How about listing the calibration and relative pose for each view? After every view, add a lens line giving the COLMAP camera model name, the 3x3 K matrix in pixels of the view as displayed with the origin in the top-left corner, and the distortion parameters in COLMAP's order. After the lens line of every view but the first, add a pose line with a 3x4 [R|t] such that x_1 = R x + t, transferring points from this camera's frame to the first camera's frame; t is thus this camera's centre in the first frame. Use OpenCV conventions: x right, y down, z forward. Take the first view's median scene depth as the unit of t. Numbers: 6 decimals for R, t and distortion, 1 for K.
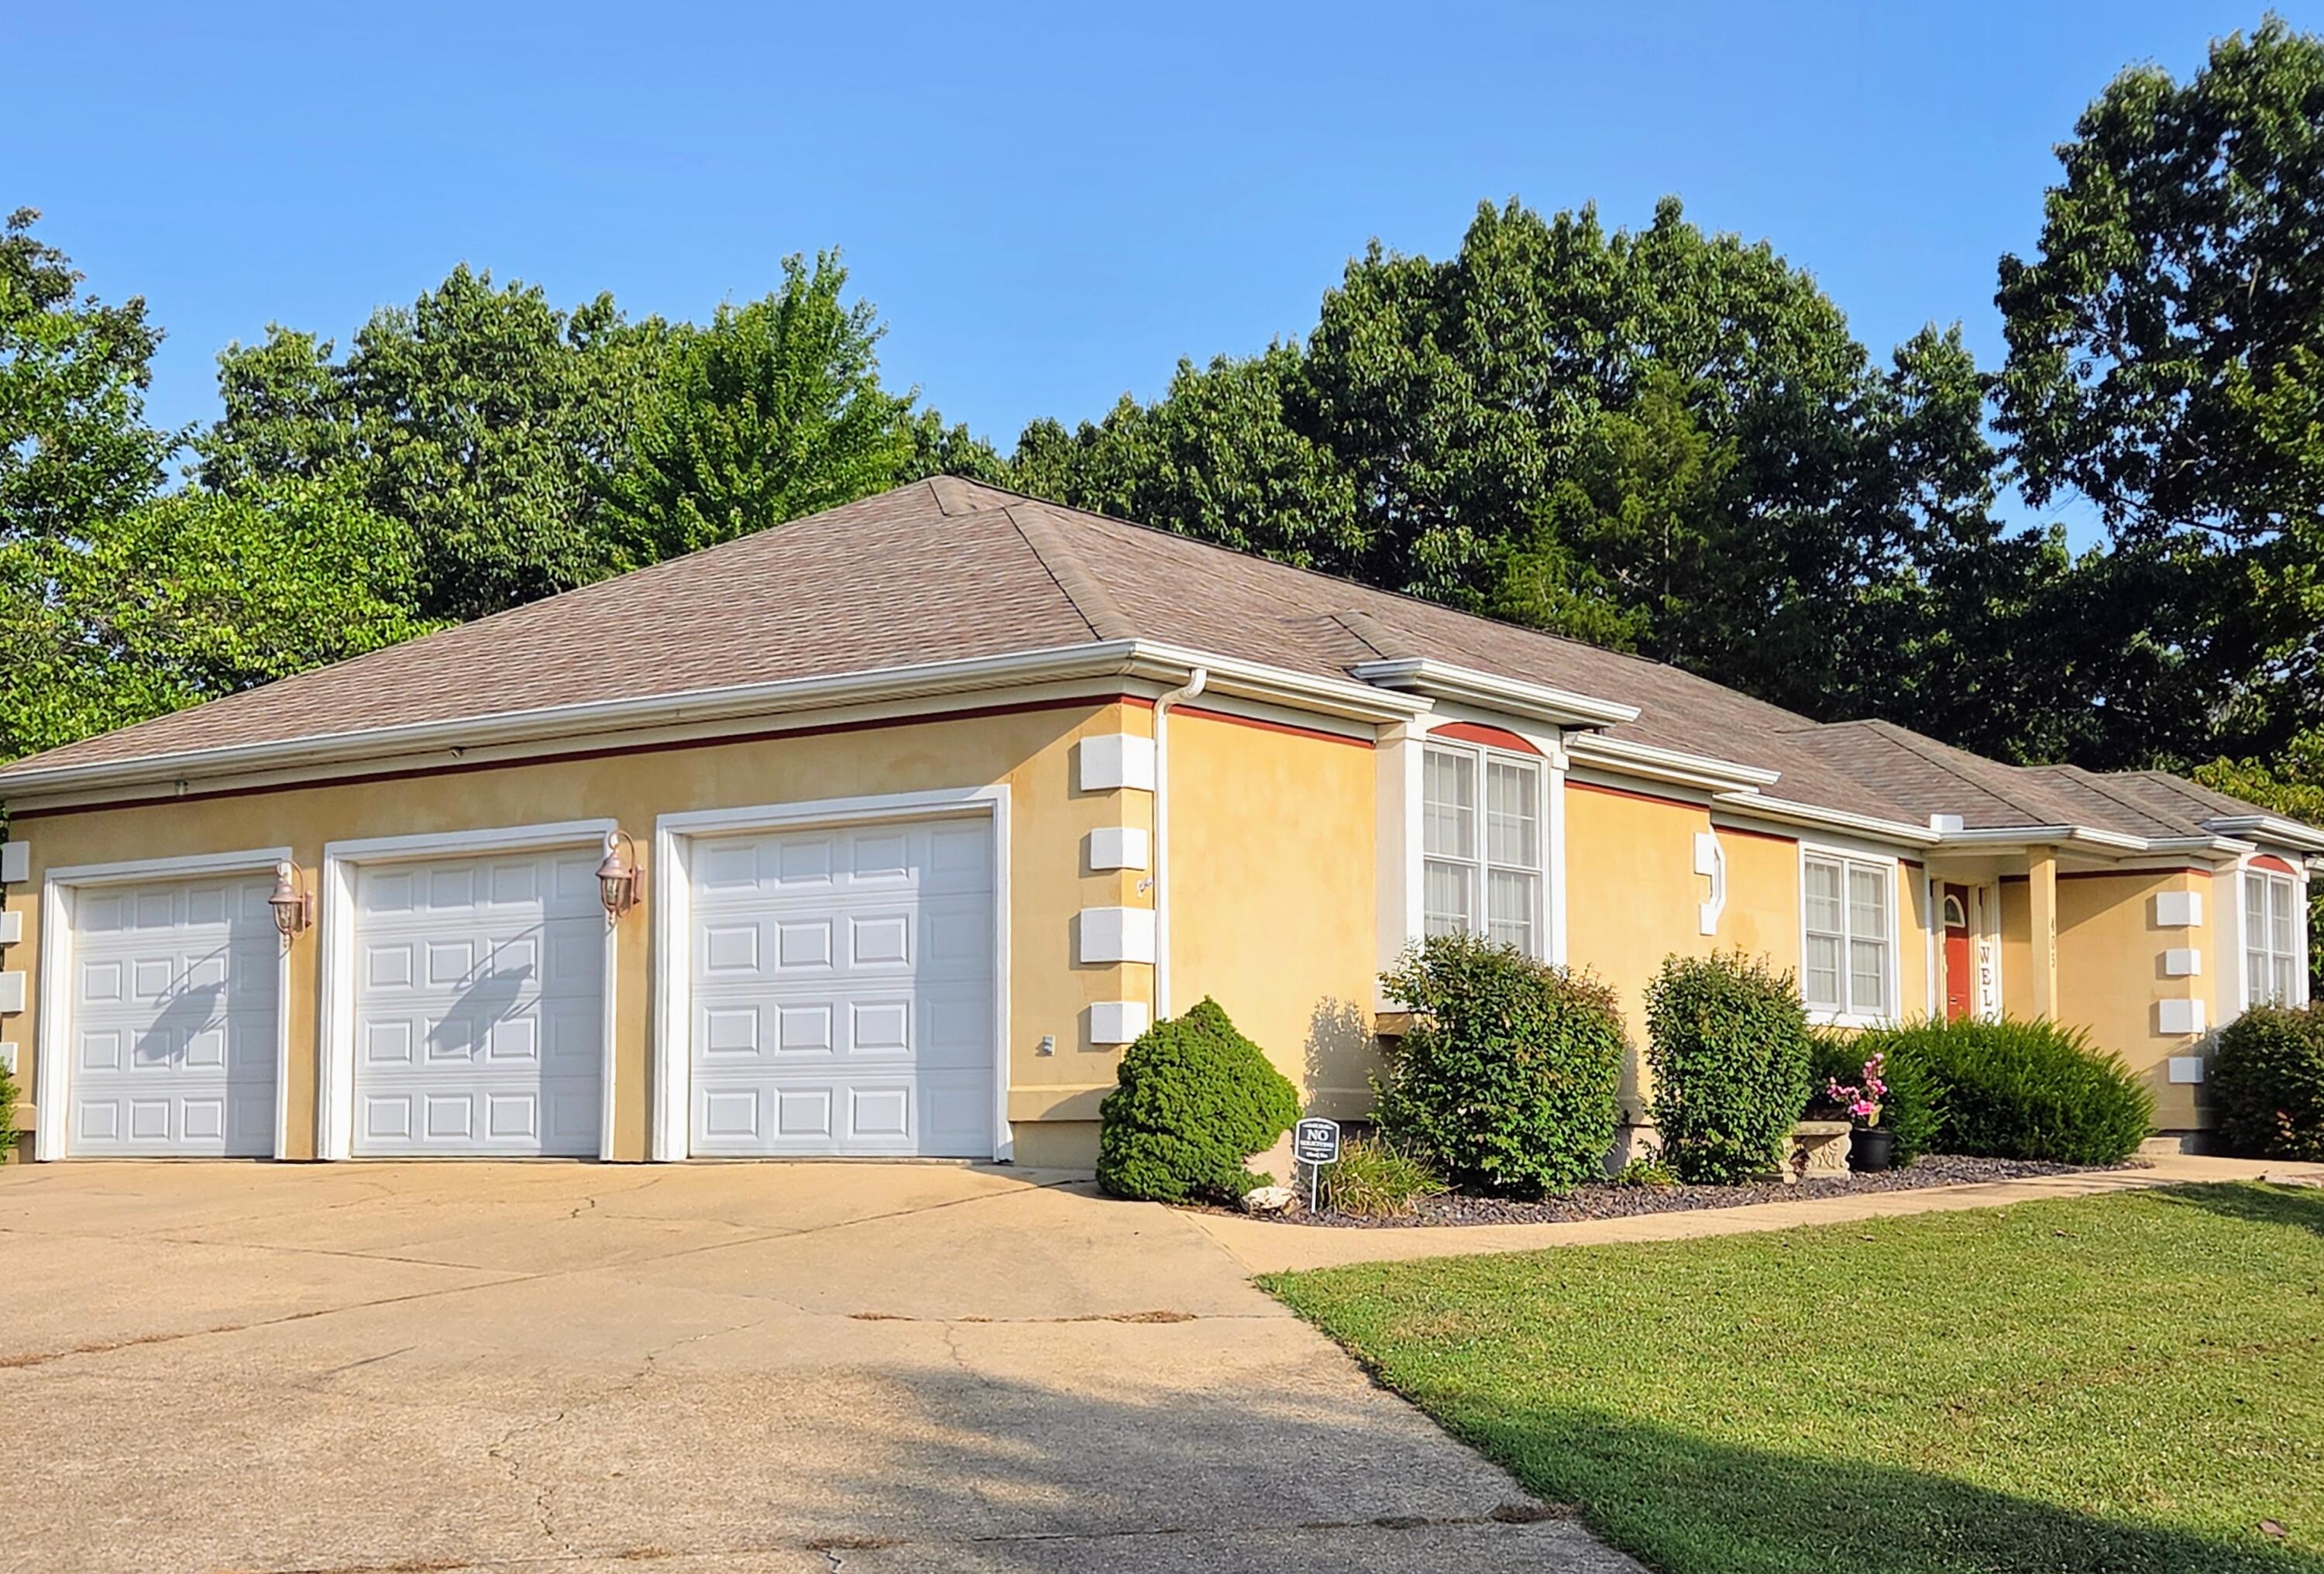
lens RADIAL K [[3033.9, 0, 1155.5], [0, 3033.9, 869.1], [0, 0, 1]] dist [0.035820, 0.023791]
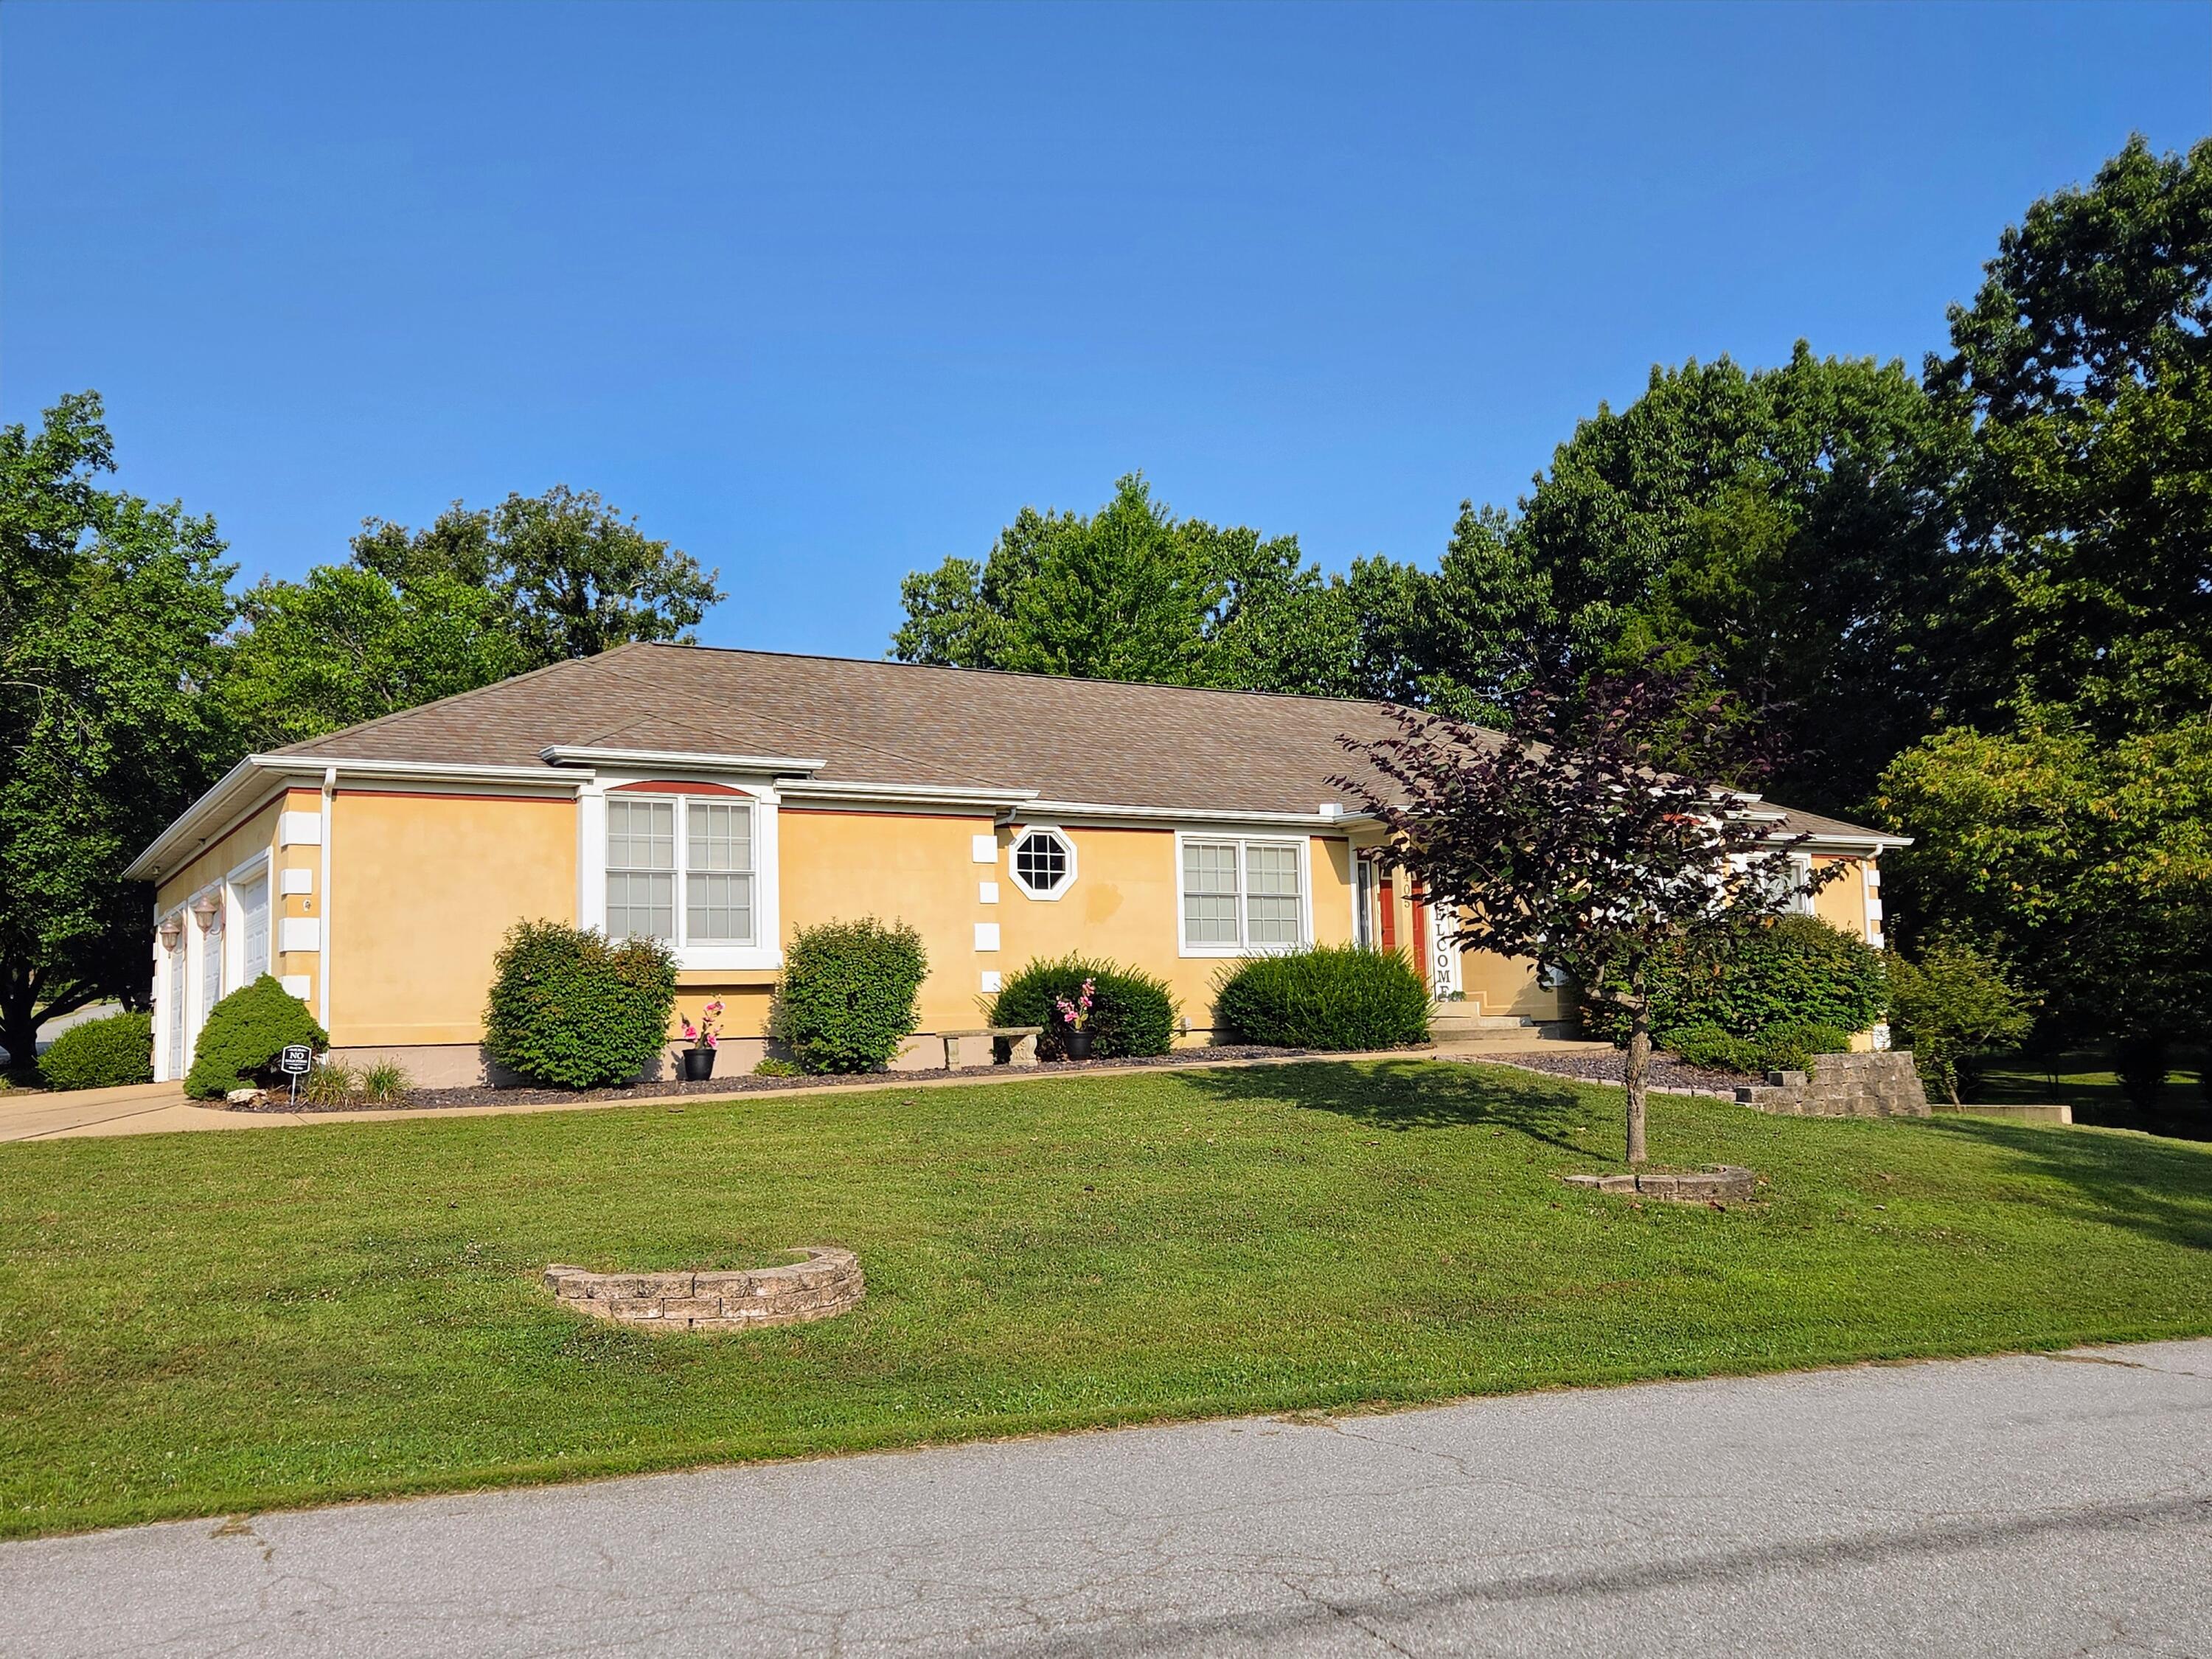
lens RADIAL K [[2020.3, 0, 1106.0], [0, 2020.3, 829.5], [0, 0, 1]] dist [0.059551, 0.000413]
pose [[0.924129, -0.068751, -0.375843, 0.262034], [0.061878, 0.997622, -0.030345, 0.008273], [0.377036, 0.004787, 0.926186, 0.046635]]
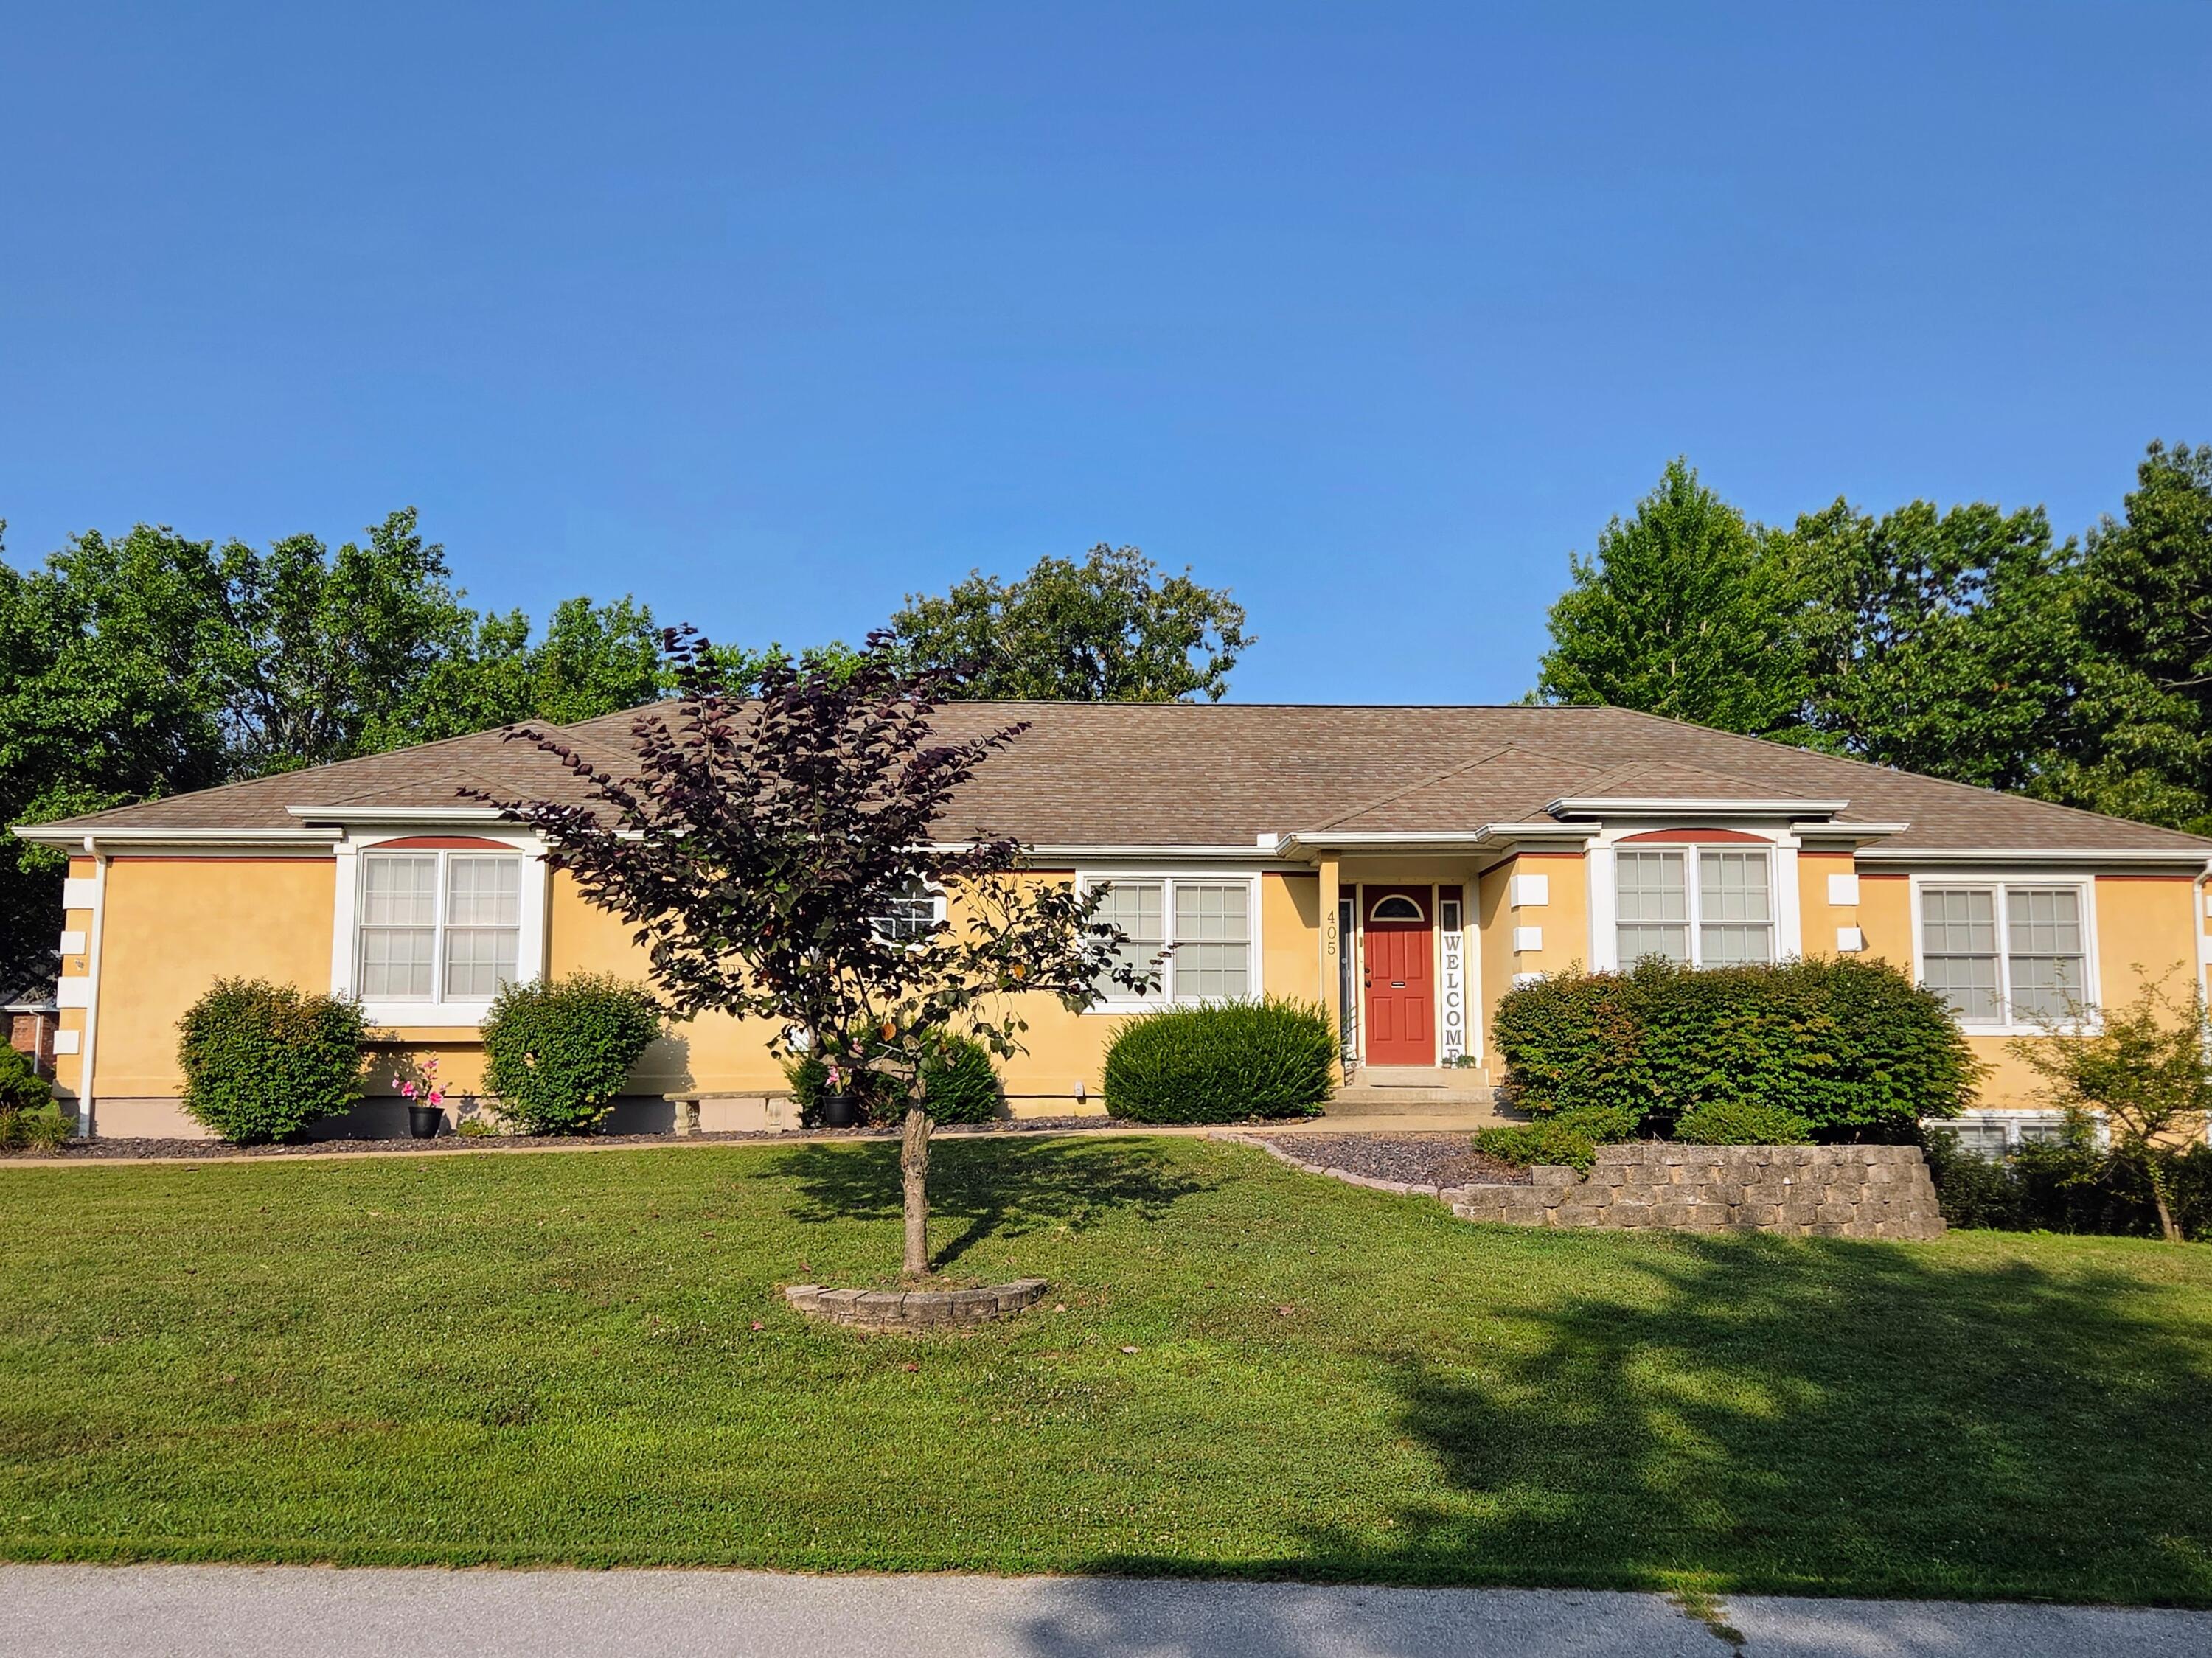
lens RADIAL K [[2052.5, 0, 1108.1], [0, 2052.5, 859.0], [0, 0, 1]] dist [0.102035, -0.141039]
pose [[0.648958, -0.098605, -0.754408, 0.422650], [0.068284, 0.995113, -0.071327, 0.023463], [0.757754, -0.005226, 0.652519, 0.214280]]
